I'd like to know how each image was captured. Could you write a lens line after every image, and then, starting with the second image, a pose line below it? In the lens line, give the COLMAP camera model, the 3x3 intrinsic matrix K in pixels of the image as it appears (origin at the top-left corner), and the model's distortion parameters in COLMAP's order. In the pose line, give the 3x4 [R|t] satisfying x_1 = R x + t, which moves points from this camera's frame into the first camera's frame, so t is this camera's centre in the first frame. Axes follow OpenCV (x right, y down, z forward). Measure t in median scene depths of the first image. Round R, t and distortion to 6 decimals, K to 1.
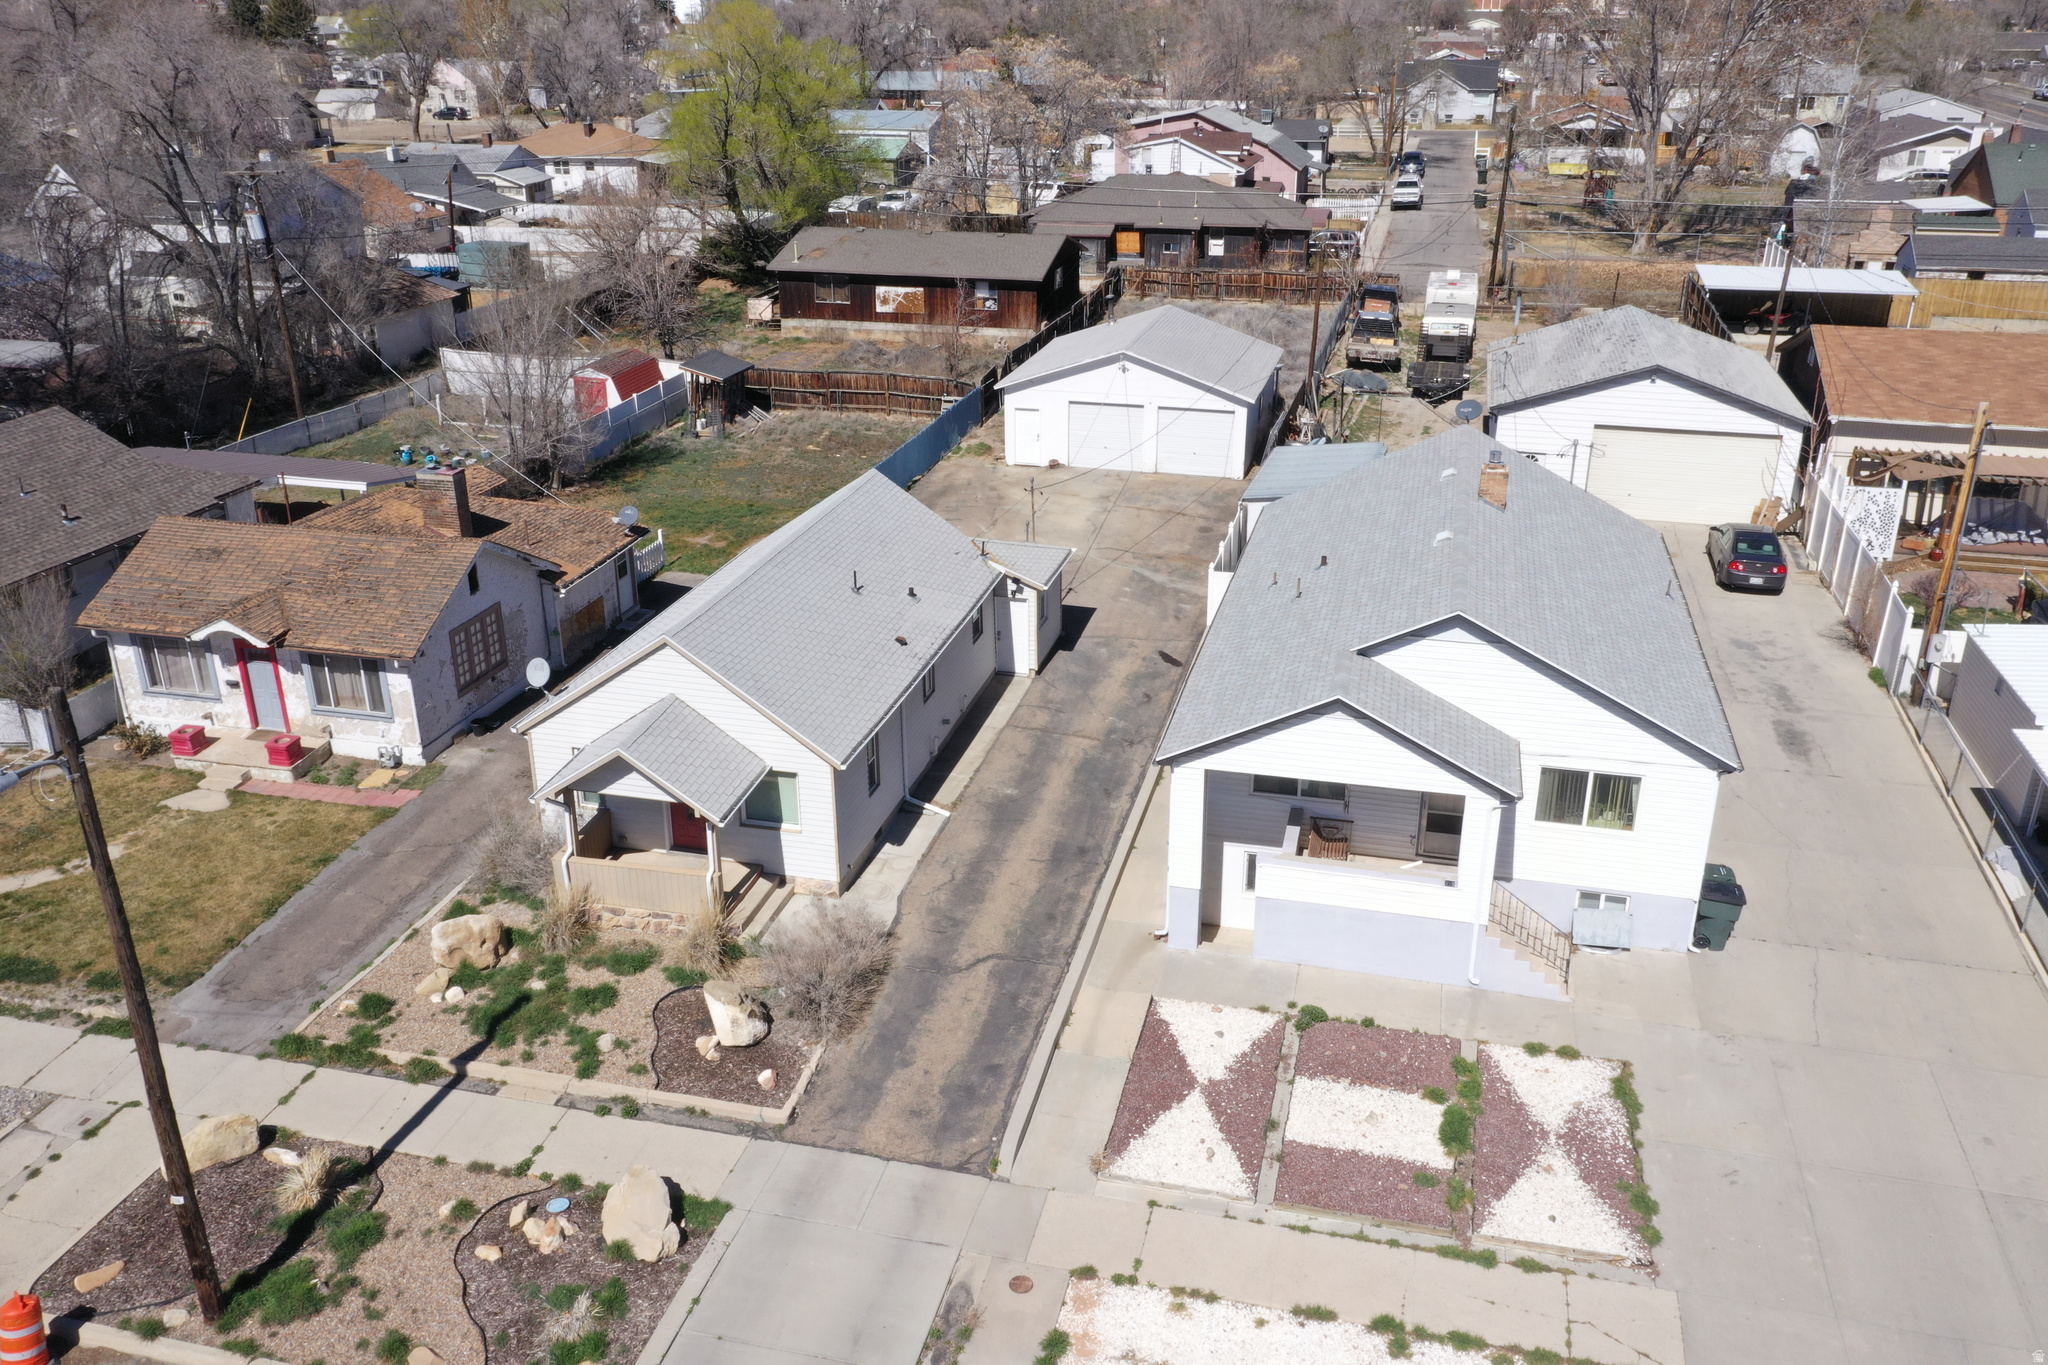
lens RADIAL K [[1636.5, 0, 1024.0], [0, 1636.5, 682.5], [0, 0, 1]] dist [0.012756, 0.002921]
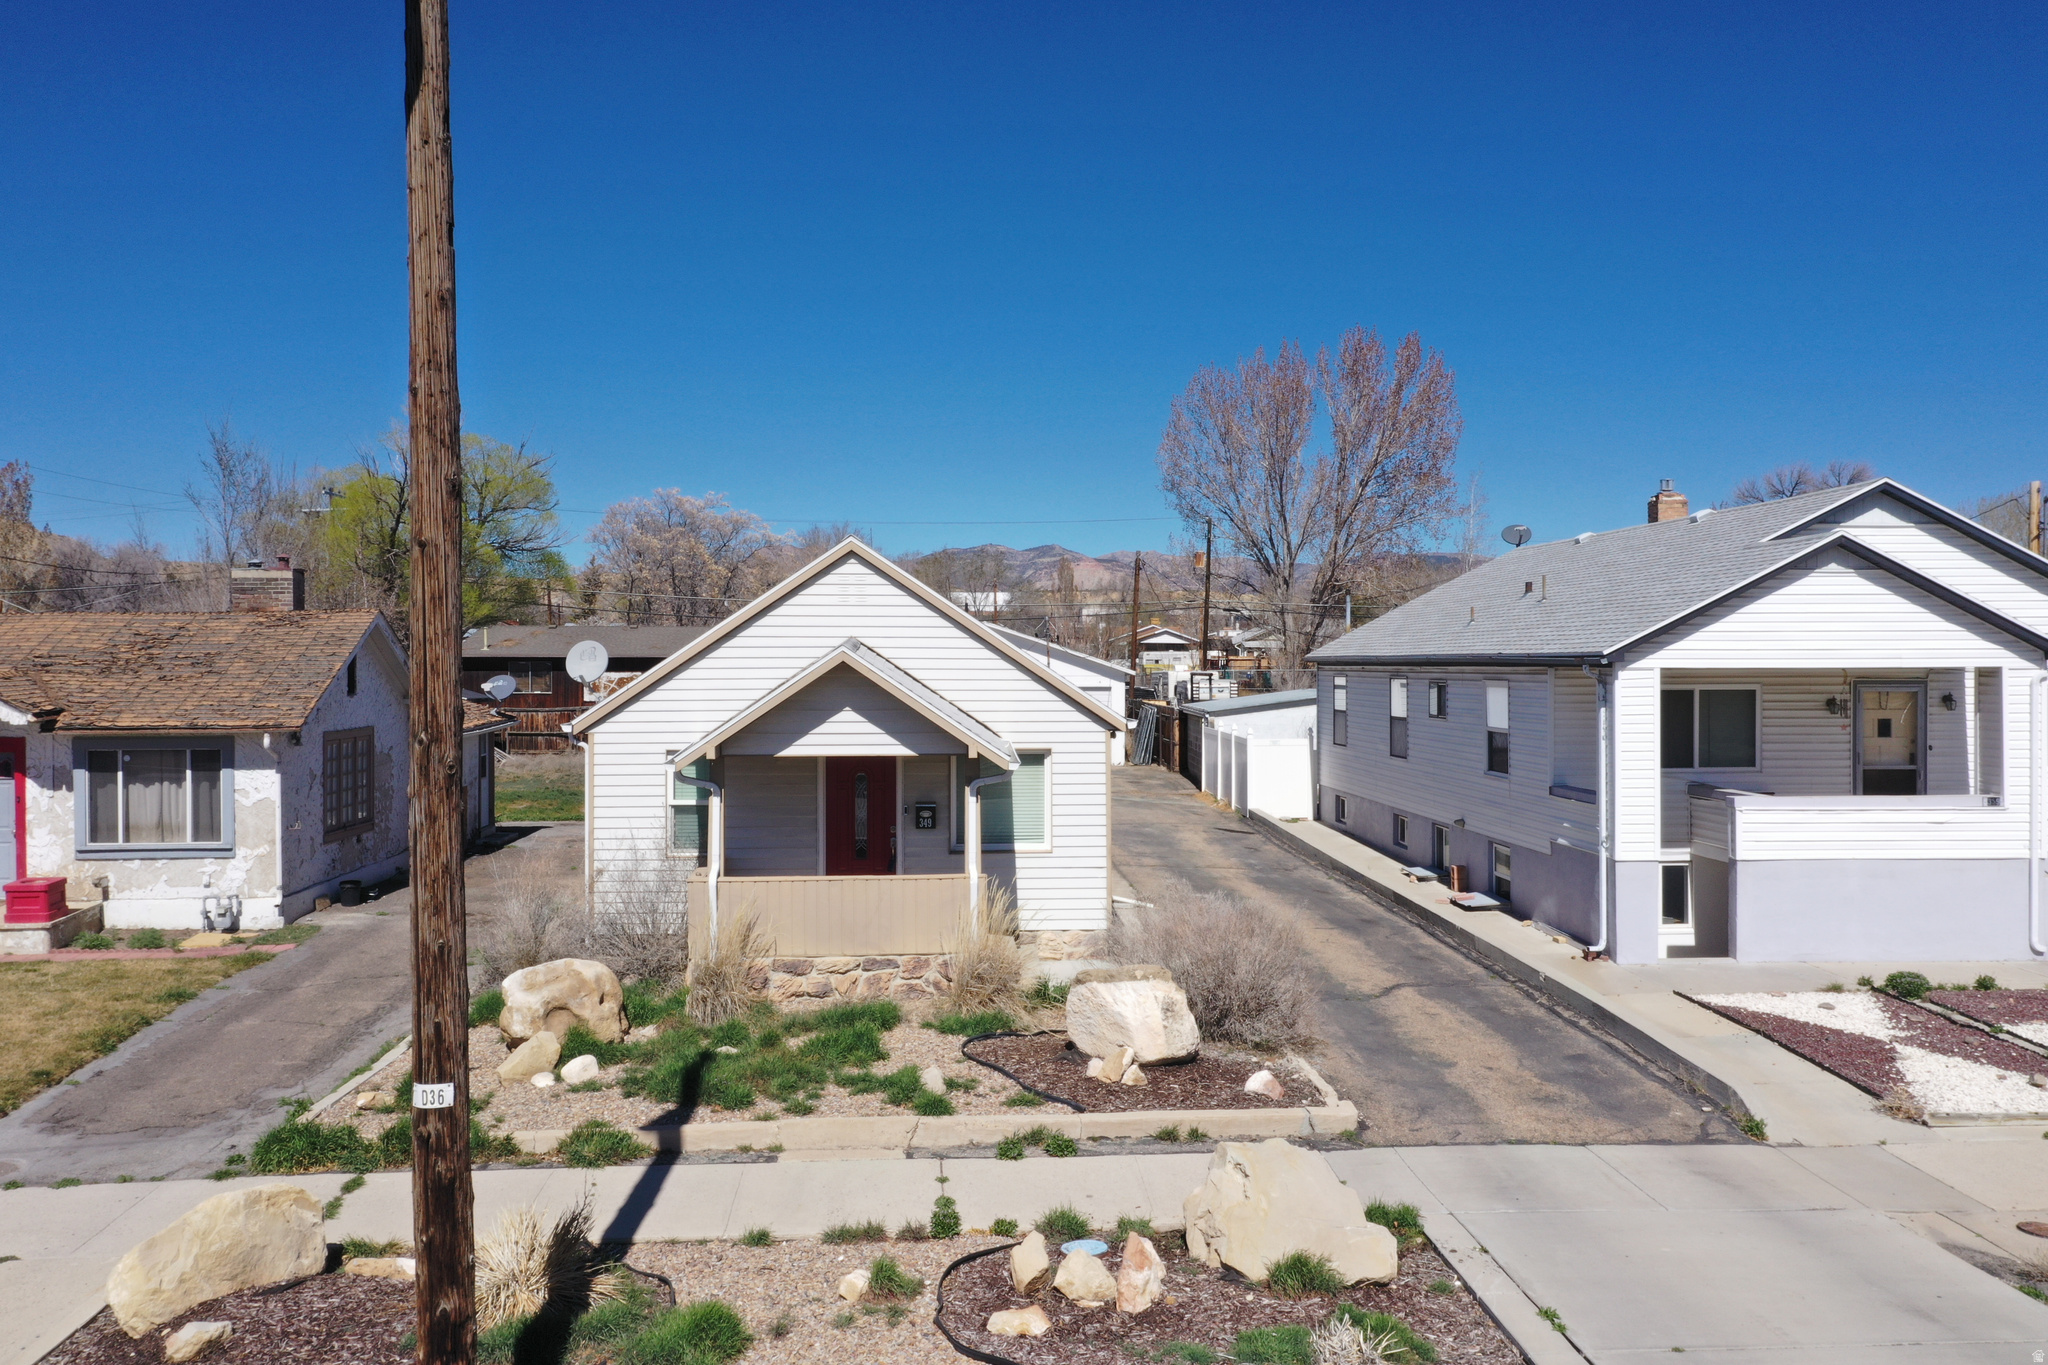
lens RADIAL K [[1636.5, 0, 1024.0], [0, 1636.5, 682.5], [0, 0, 1]] dist [0.012756, 0.002921]
pose [[0.952012, -0.002983, 0.306047, -0.381384], [0.116858, 0.927739, -0.354465, 0.285612], [-0.282875, 0.373219, 0.883566, 0.453771]]
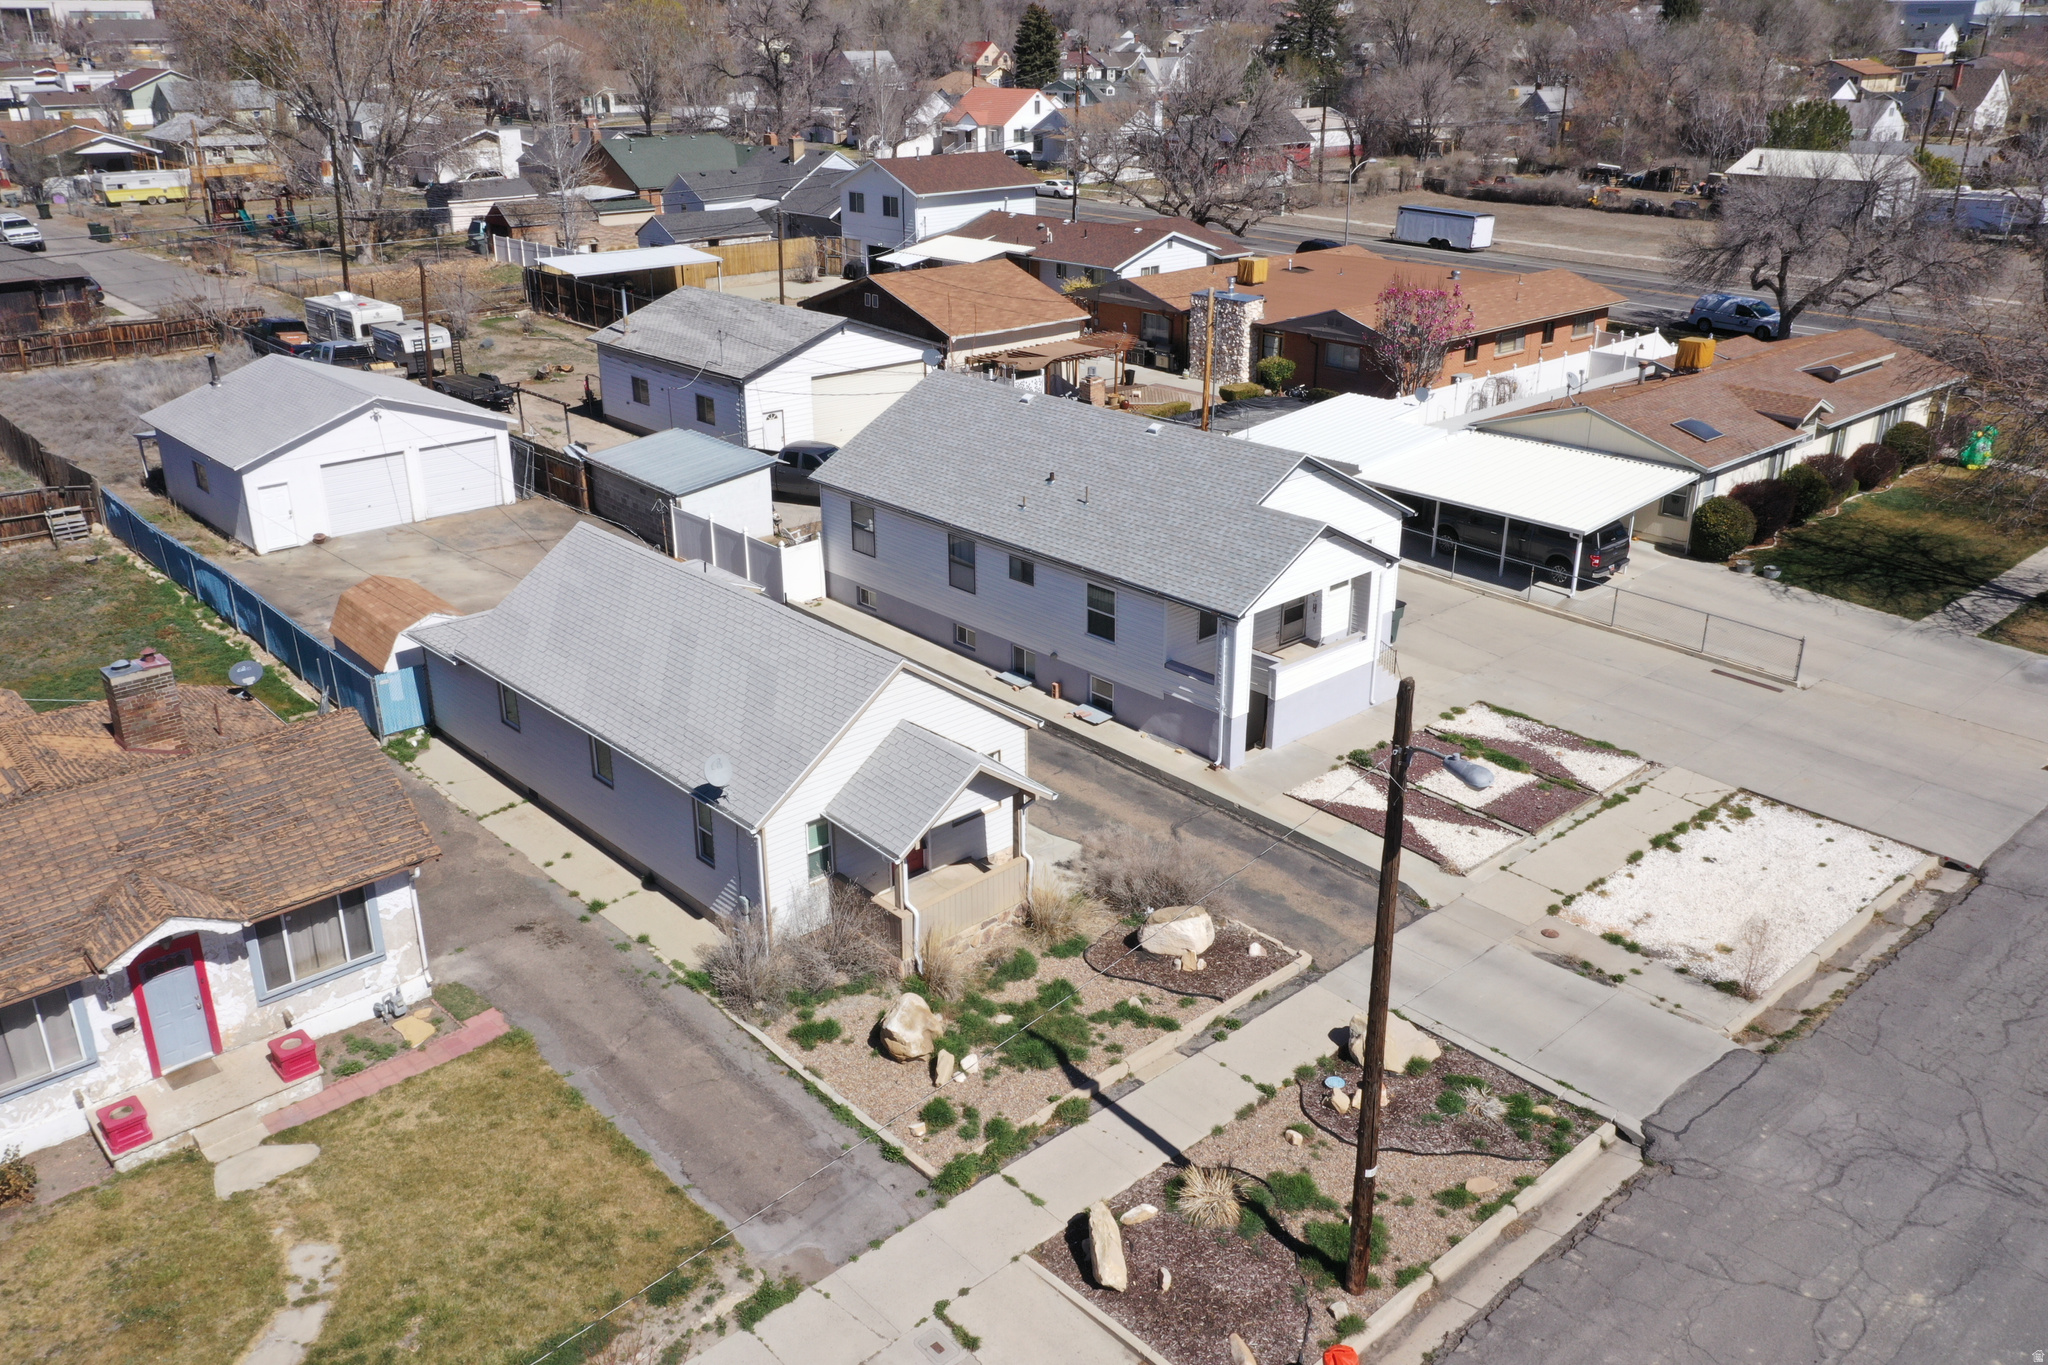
lens RADIAL K [[1636.5, 0, 1024.0], [0, 1636.5, 682.5], [0, 0, 1]] dist [0.012756, 0.002921]
pose [[0.543834, -0.315441, 0.777651, -1.020001], [0.322769, 0.934006, 0.153142, -0.154042], [-0.774638, 0.167718, 0.609759, 0.372074]]
